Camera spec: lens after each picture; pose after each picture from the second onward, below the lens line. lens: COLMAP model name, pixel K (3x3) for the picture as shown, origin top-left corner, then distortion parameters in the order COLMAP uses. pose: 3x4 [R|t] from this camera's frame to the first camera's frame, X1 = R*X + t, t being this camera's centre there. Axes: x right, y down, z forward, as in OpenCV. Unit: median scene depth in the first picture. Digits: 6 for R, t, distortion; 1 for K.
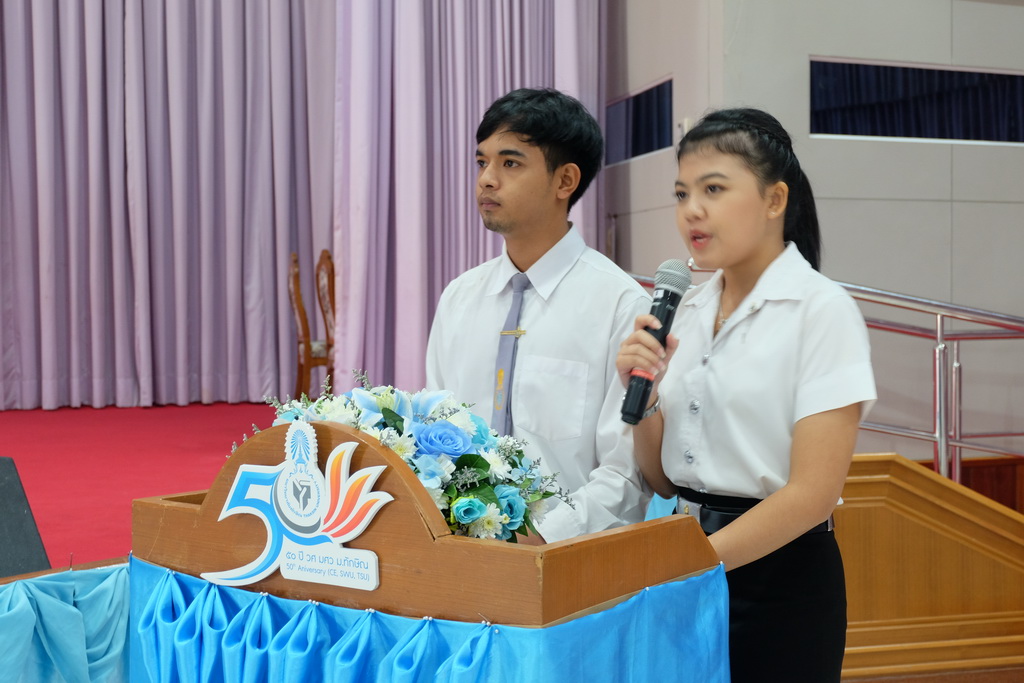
lens RADIAL K [[1399.4, 0, 517.2], [0, 1399.4, 337.4], [0, 0, 1]] dist [-0.003726, 0.000000]
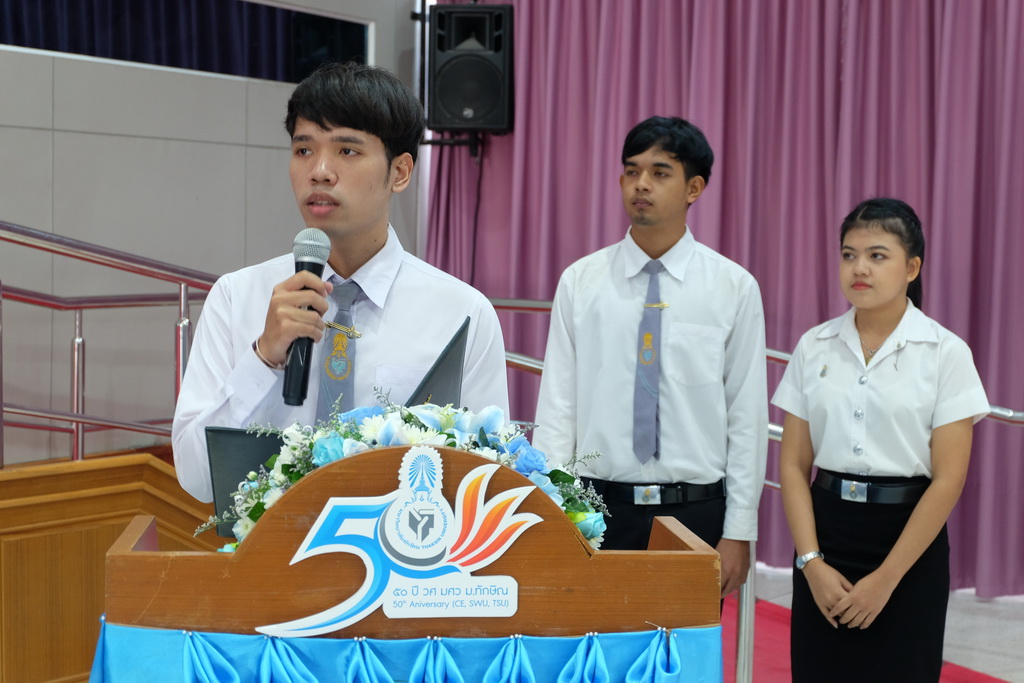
lens RADIAL K [[2006.7, 0, 505.5], [0, 2006.7, 348.5], [0, 0, 1]] dist [0.006568, 0.000000]
pose [[0.740995, -0.019984, 0.671213, -0.962031], [-0.002220, 0.999479, 0.032208, -0.045266], [-0.671507, -0.025356, 0.740565, -0.018536]]
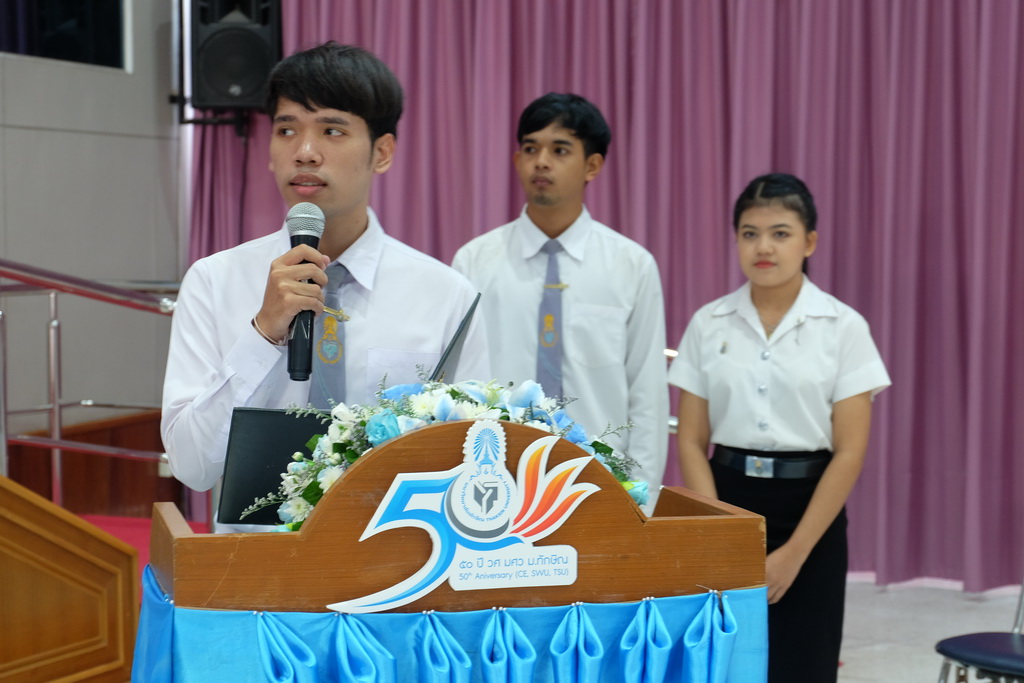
lens RADIAL K [[2138.8, 0, 523.2], [0, 2138.8, 342.0], [0, 0, 1]] dist [0.087570, 0.000000]
pose [[0.637482, -0.036177, 0.769615, -1.196520], [0.015669, 0.999299, 0.033995, -0.039658], [-0.770306, -0.009612, 0.637602, 0.056832]]
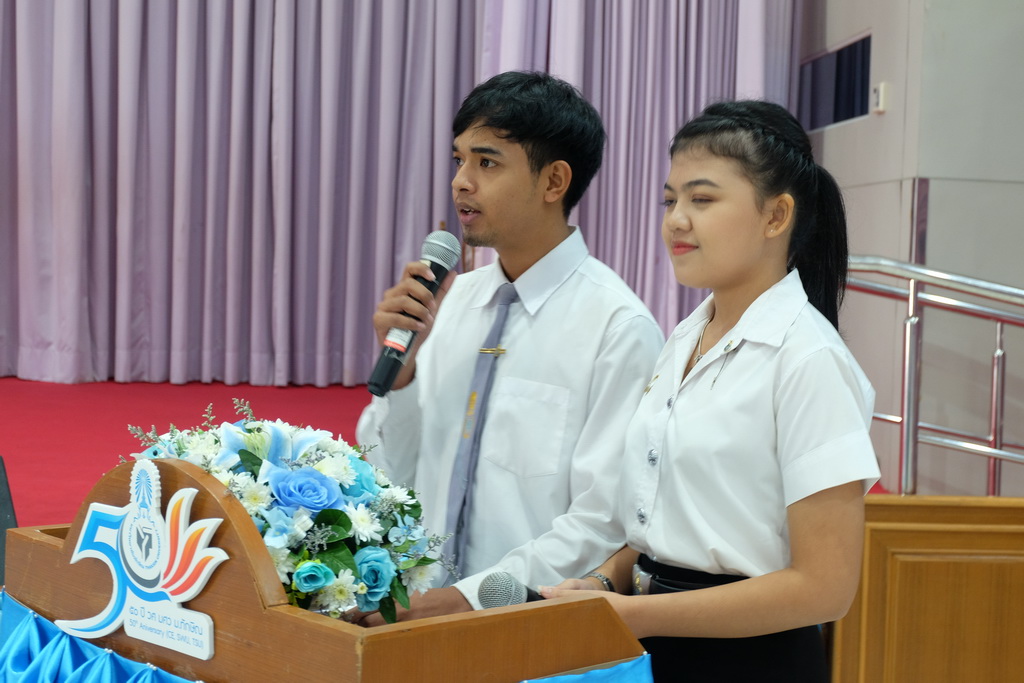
lens RADIAL K [[1606.3, 0, 522.2], [0, 1606.3, 336.7], [0, 0, 1]] dist [-0.048548, 0.000000]
pose [[0.987971, 0.046112, -0.147601, 0.212561], [-0.043876, 0.998868, 0.018373, -0.043601], [0.148282, -0.011675, 0.988876, 0.044215]]
